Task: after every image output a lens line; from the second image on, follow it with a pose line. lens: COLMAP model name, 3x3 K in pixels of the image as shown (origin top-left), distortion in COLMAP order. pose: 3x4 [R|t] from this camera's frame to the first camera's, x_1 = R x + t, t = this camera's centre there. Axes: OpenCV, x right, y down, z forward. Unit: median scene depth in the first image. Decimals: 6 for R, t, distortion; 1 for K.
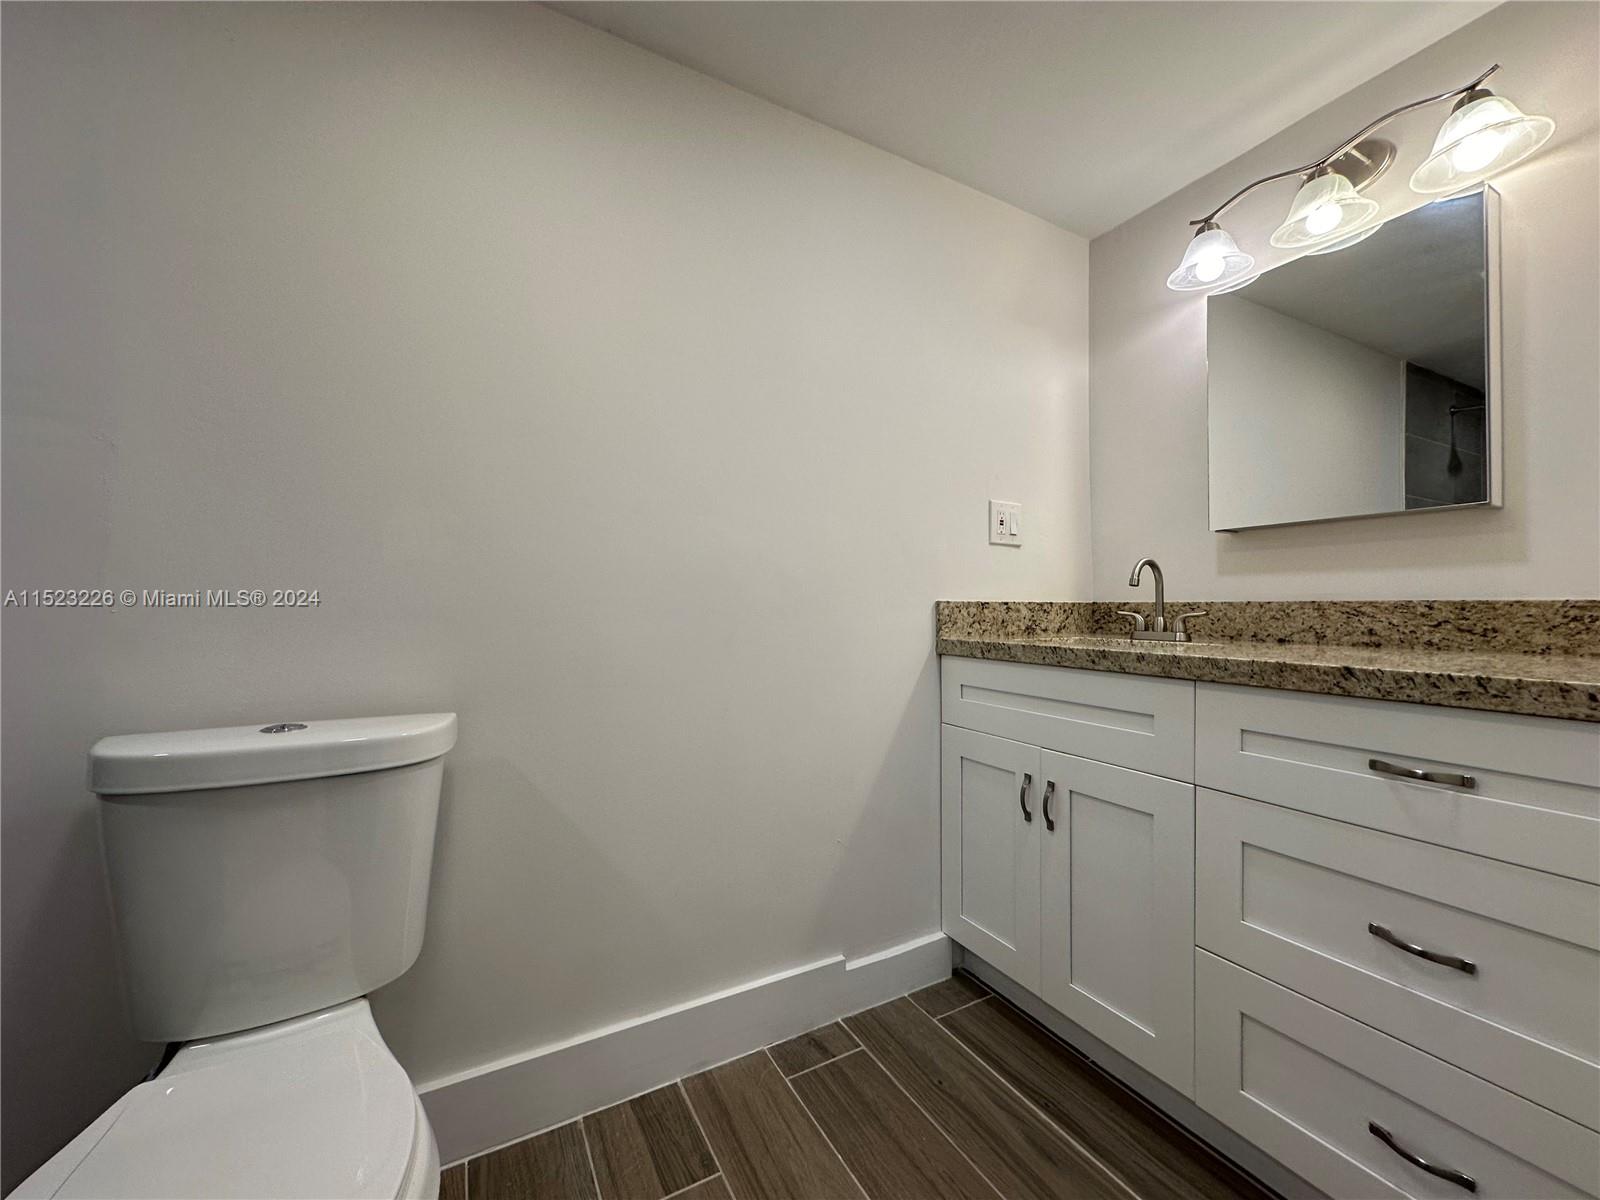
lens RADIAL K [[635.9, 0, 800.0], [0, 635.9, 600.0], [0, 0, 1]] dist [0.001814, 0.000387]
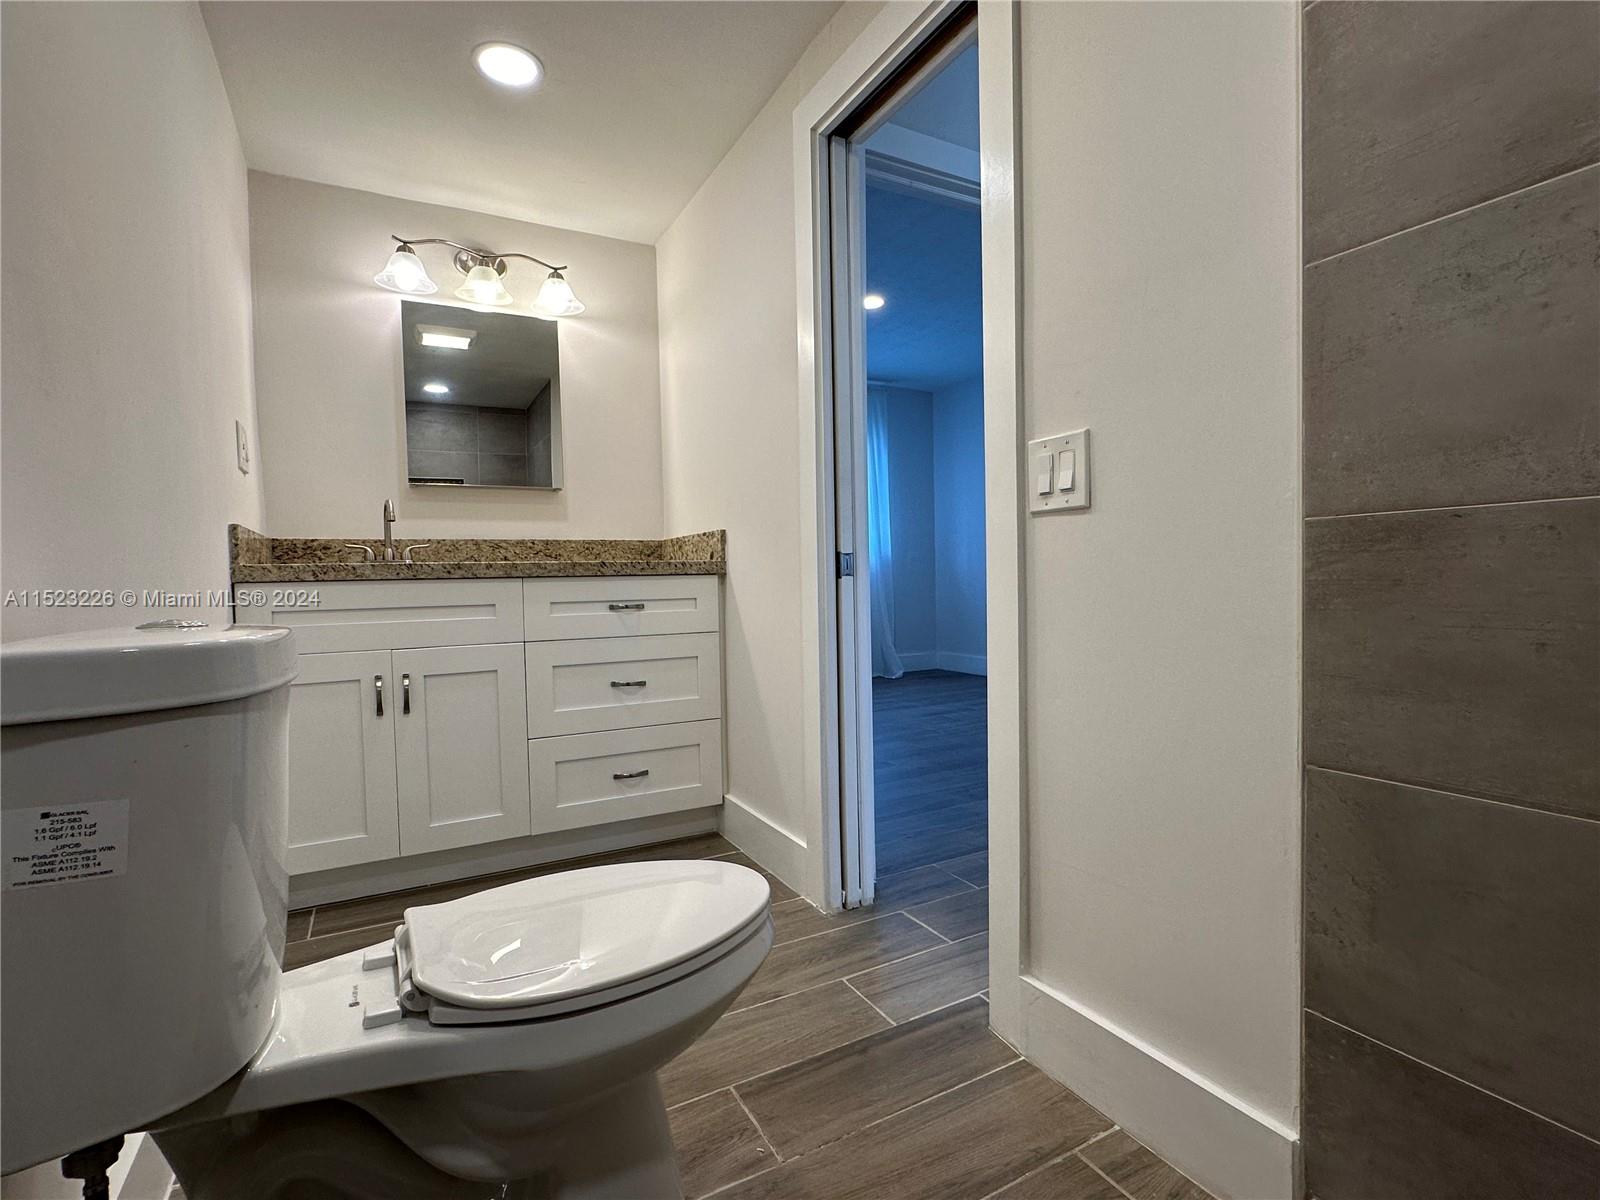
lens RADIAL K [[765.3, 0, 800.0], [0, 765.3, 600.0], [0, 0, 1]] dist [0.001019, 0.000137]
pose [[0.002298, -0.030276, 0.999539, -1.191631], [0.013555, 0.999451, 0.030242, 0.119466], [-0.999905, 0.013479, 0.002707, 0.259505]]
